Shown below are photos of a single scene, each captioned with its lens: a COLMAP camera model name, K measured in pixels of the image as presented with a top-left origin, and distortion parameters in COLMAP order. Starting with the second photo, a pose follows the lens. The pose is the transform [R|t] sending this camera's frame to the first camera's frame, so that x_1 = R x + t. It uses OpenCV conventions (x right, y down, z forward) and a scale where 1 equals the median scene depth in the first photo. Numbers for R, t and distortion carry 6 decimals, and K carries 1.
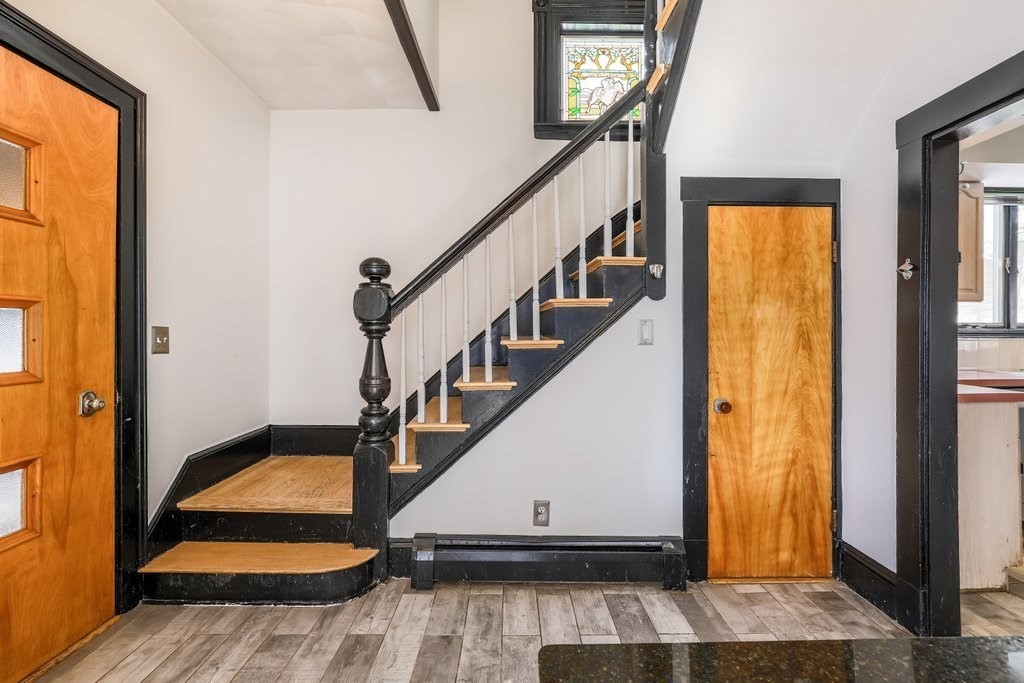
lens RADIAL K [[488.7, 0, 512.9], [0, 488.7, 345.8], [0, 0, 1]] dist [-0.014970, 0.002593]
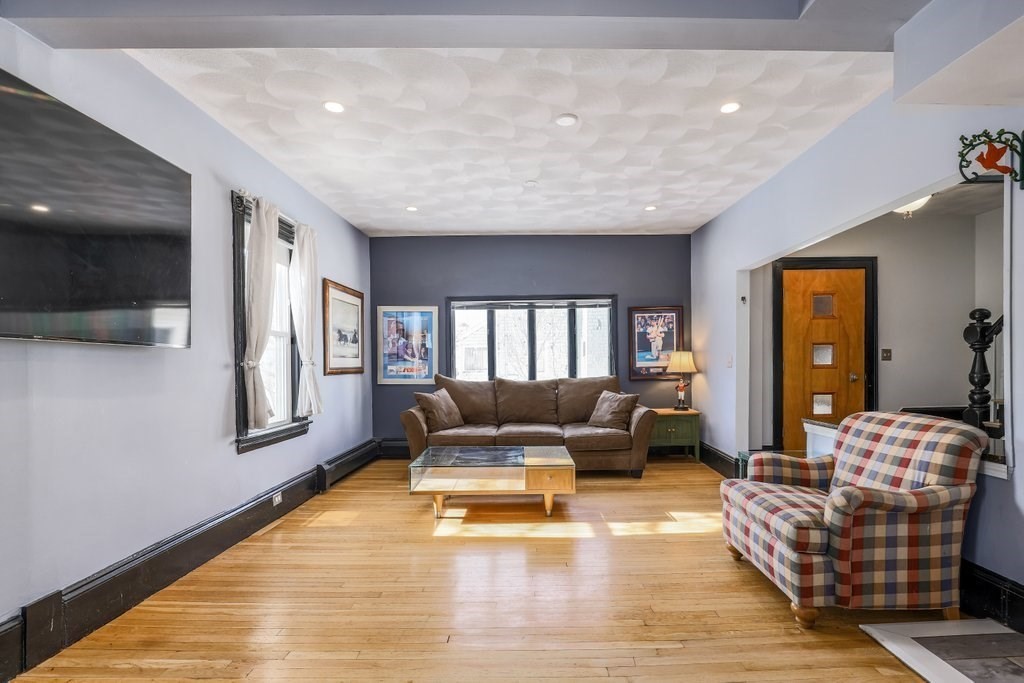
lens RADIAL K [[488.7, 0, 527.7], [0, 488.7, 359.7], [0, 0, 1]] dist [-0.014970, 0.002593]
pose [[0.000617, -0.003717, -0.999993, 1.919164], [-0.007983, 0.999961, -0.003722, 0.041457], [0.999968, 0.007985, 0.000588, -0.888253]]
